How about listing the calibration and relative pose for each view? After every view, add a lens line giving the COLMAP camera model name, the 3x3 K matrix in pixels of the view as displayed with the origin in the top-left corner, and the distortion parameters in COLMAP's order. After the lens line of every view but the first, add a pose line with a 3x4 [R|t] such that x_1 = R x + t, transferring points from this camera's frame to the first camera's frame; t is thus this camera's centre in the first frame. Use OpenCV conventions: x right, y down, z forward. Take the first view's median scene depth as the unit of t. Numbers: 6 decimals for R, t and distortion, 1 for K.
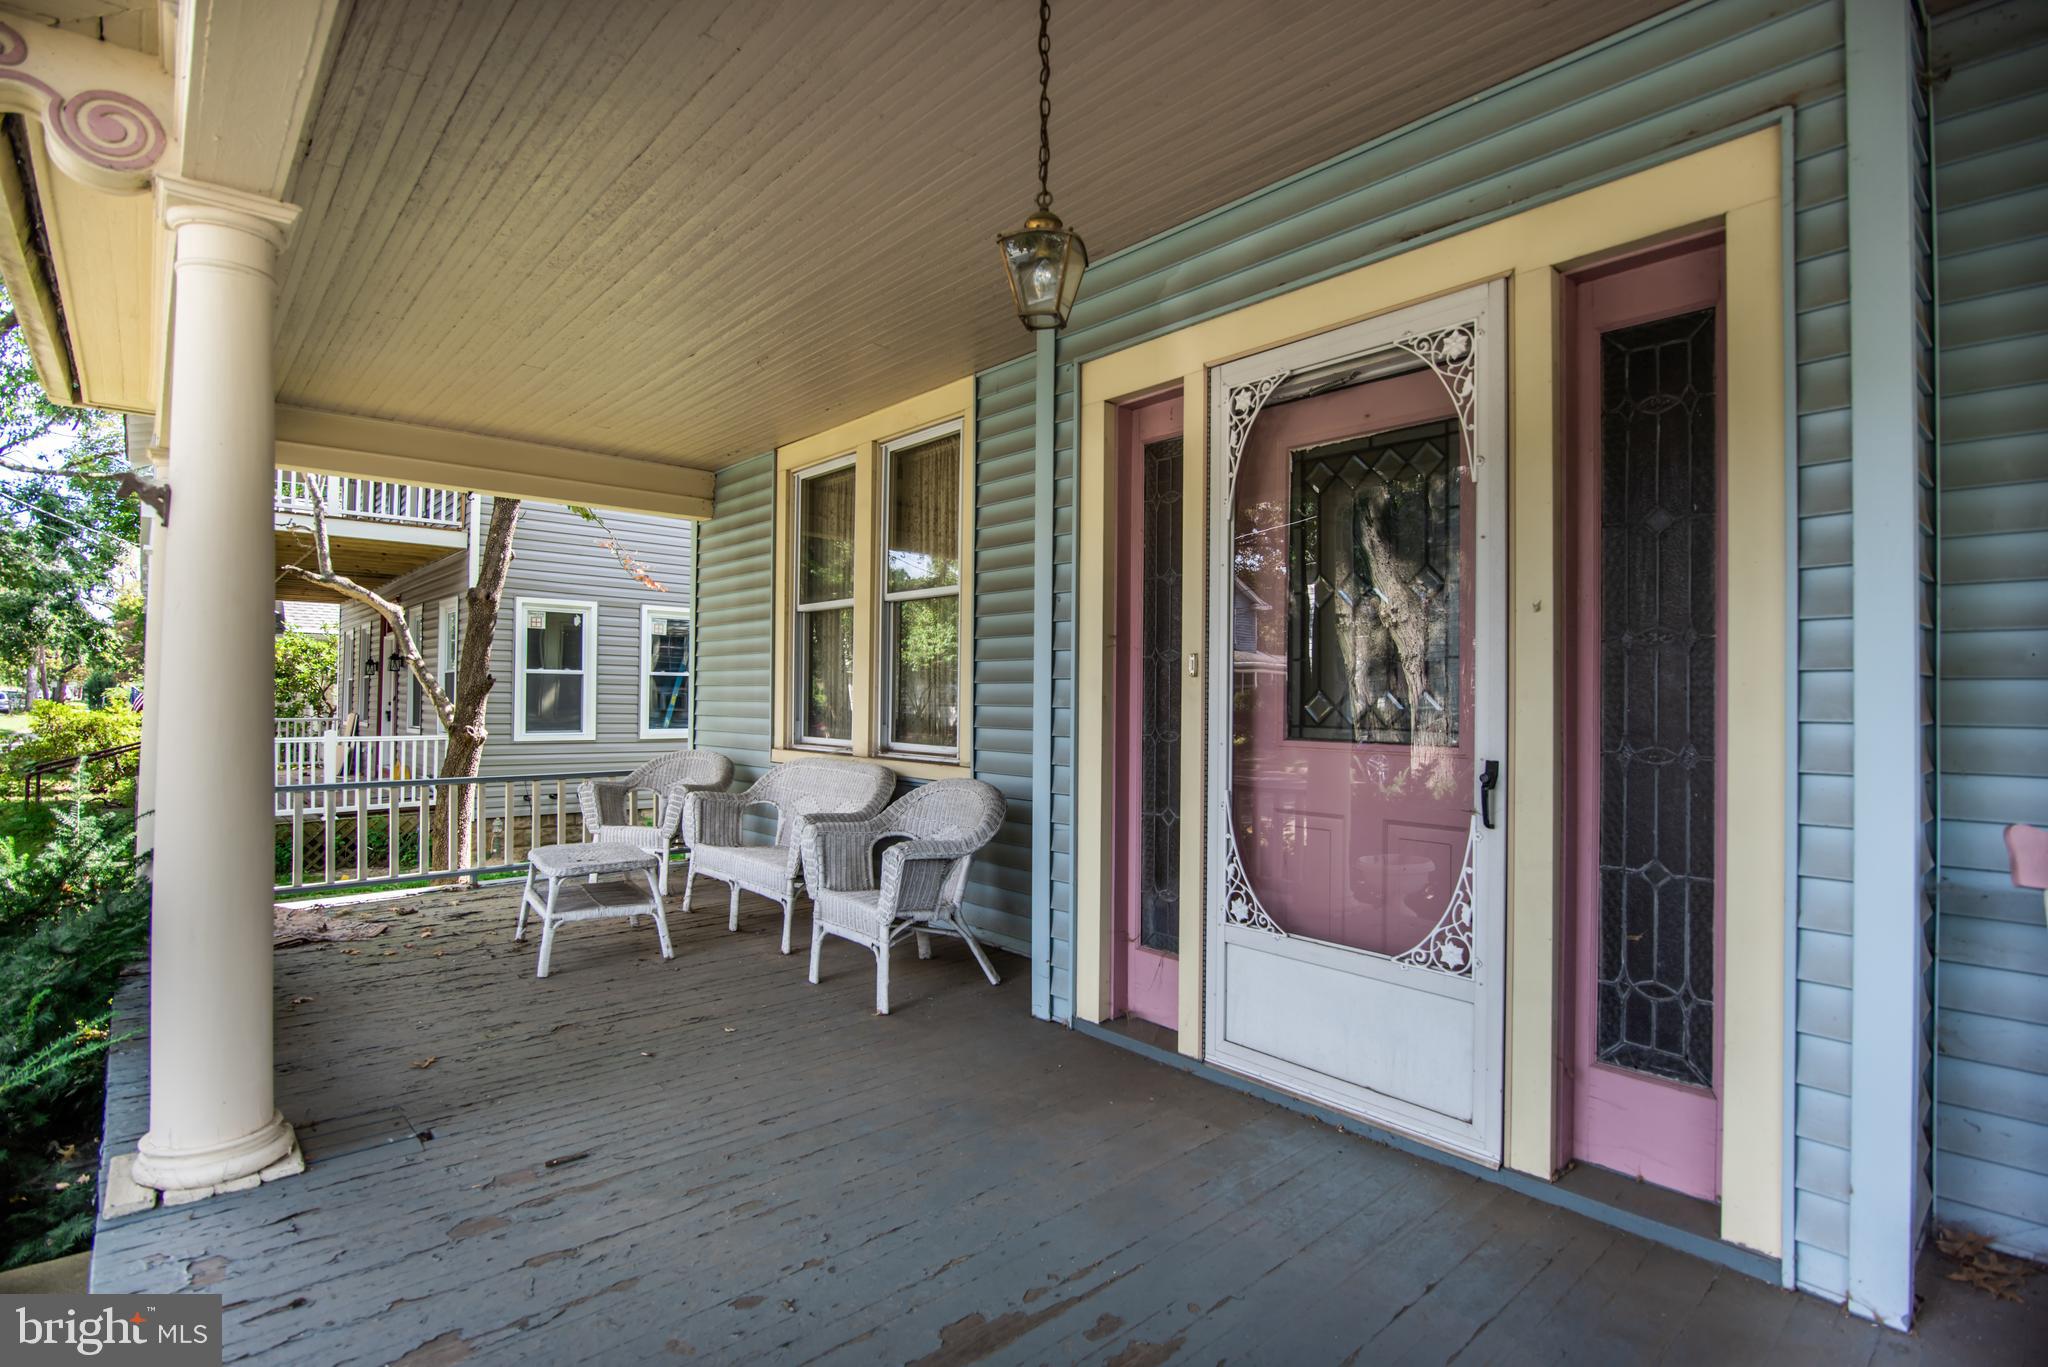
lens RADIAL K [[1004.4, 0, 1013.1], [0, 1004.4, 688.8], [0, 0, 1]] dist [-0.017823, -0.000395]
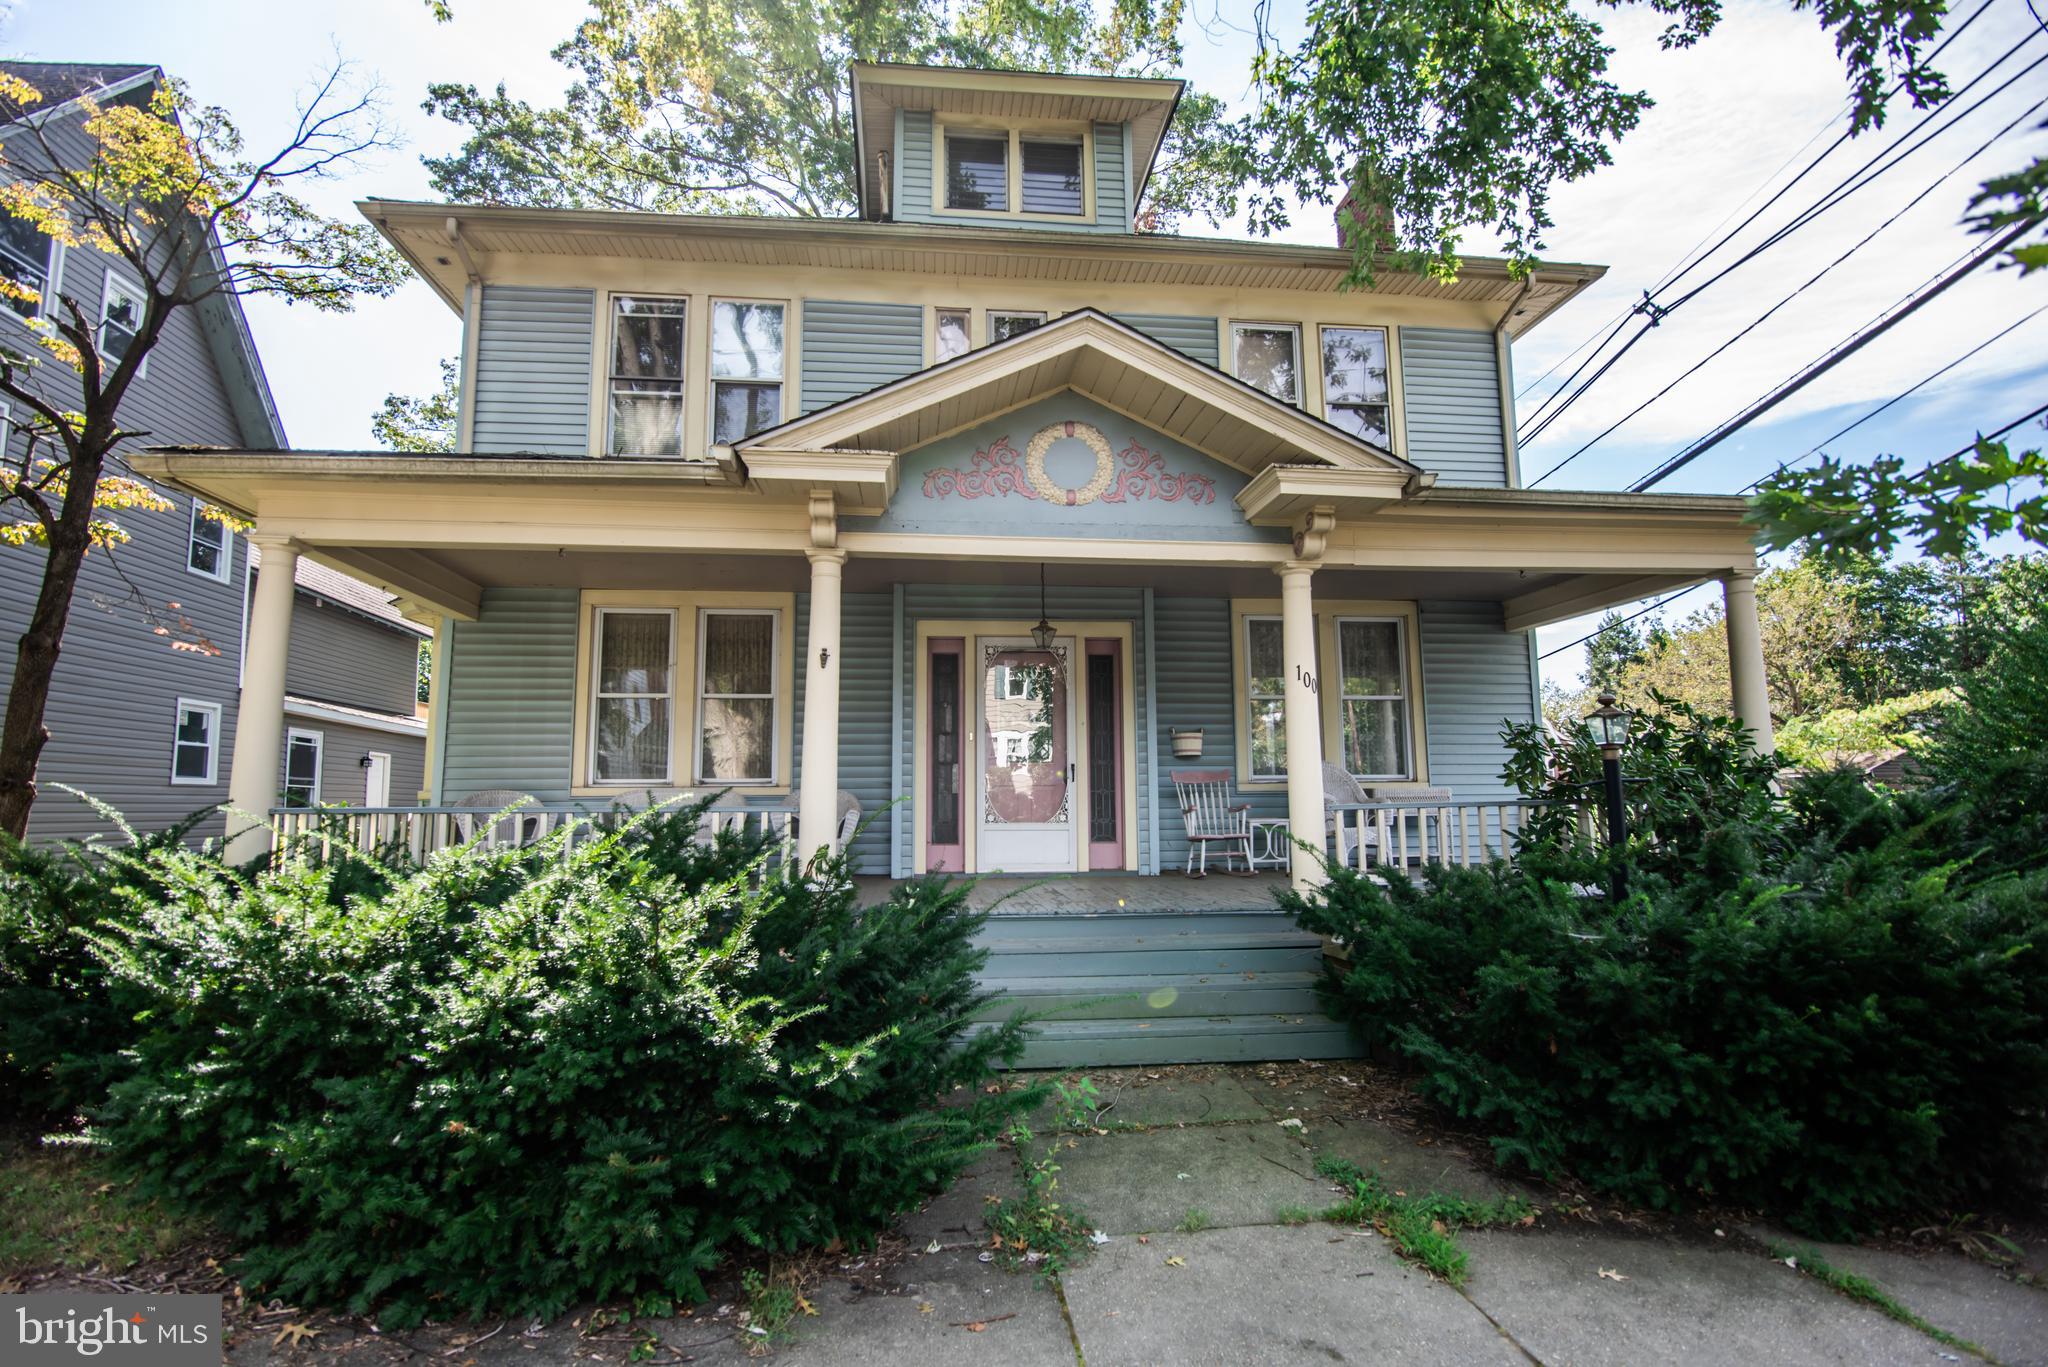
lens RADIAL K [[1004.4, 0, 1013.1], [0, 1004.4, 688.8], [0, 0, 1]] dist [-0.017823, -0.000395]
pose [[0.577115, 0.082490, 0.812486, -2.233618], [0.005200, 0.994494, -0.104662, 0.151251], [-0.816646, 0.064627, 0.573508, -0.813899]]
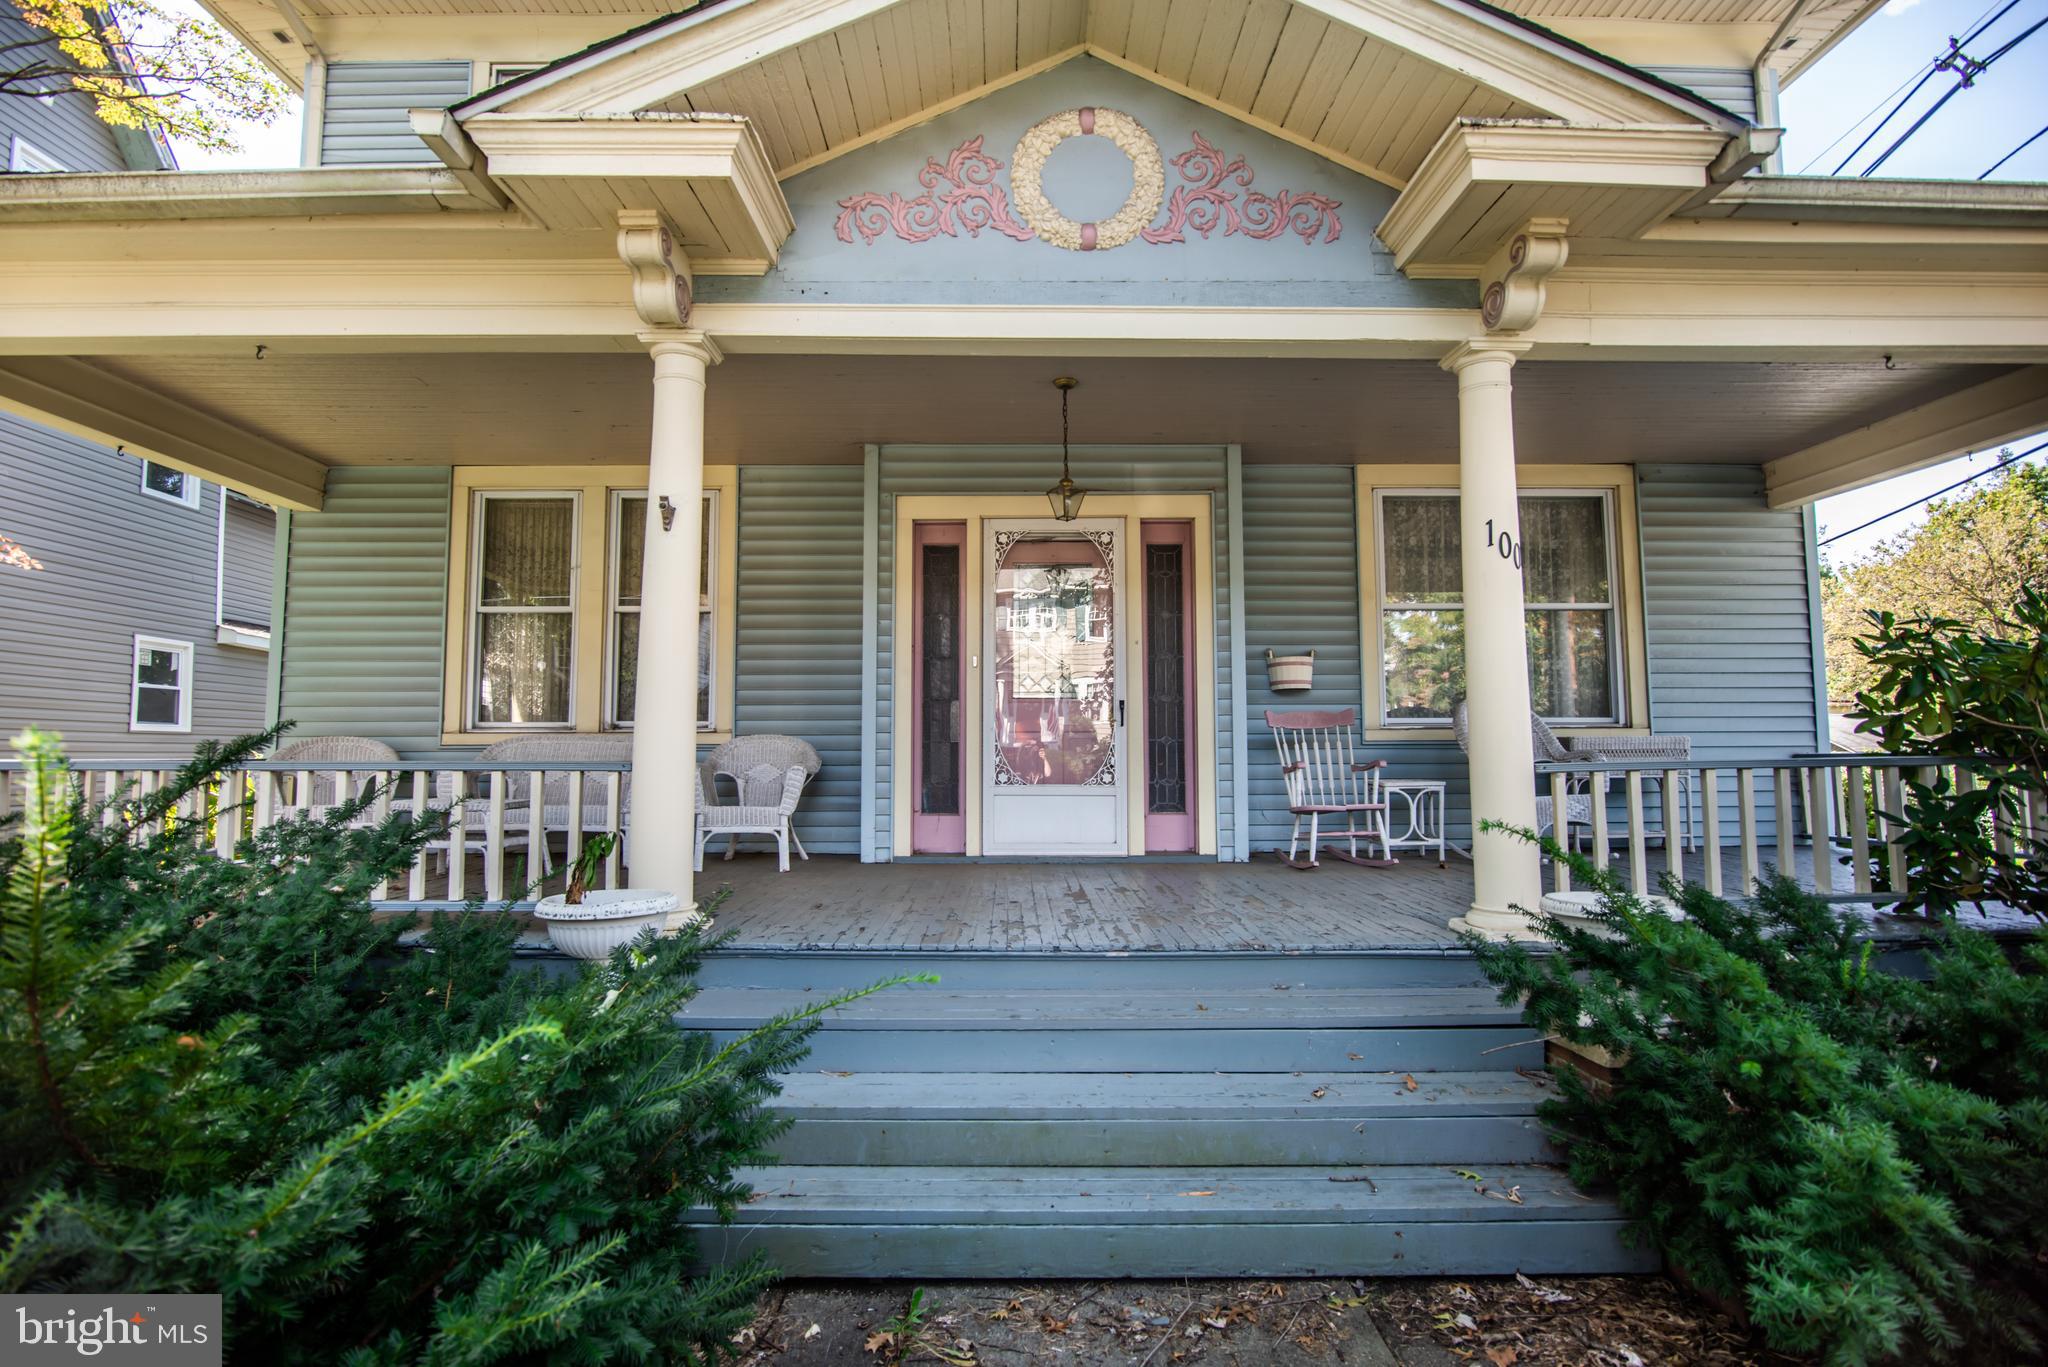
lens RADIAL K [[1004.4, 0, 1013.1], [0, 1004.4, 688.8], [0, 0, 1]] dist [-0.017823, -0.000395]
pose [[0.654155, 0.041242, 0.755235, -1.369802], [0.002182, 0.998405, -0.056412, 0.154085], [-0.756357, 0.038550, 0.653022, -0.401795]]
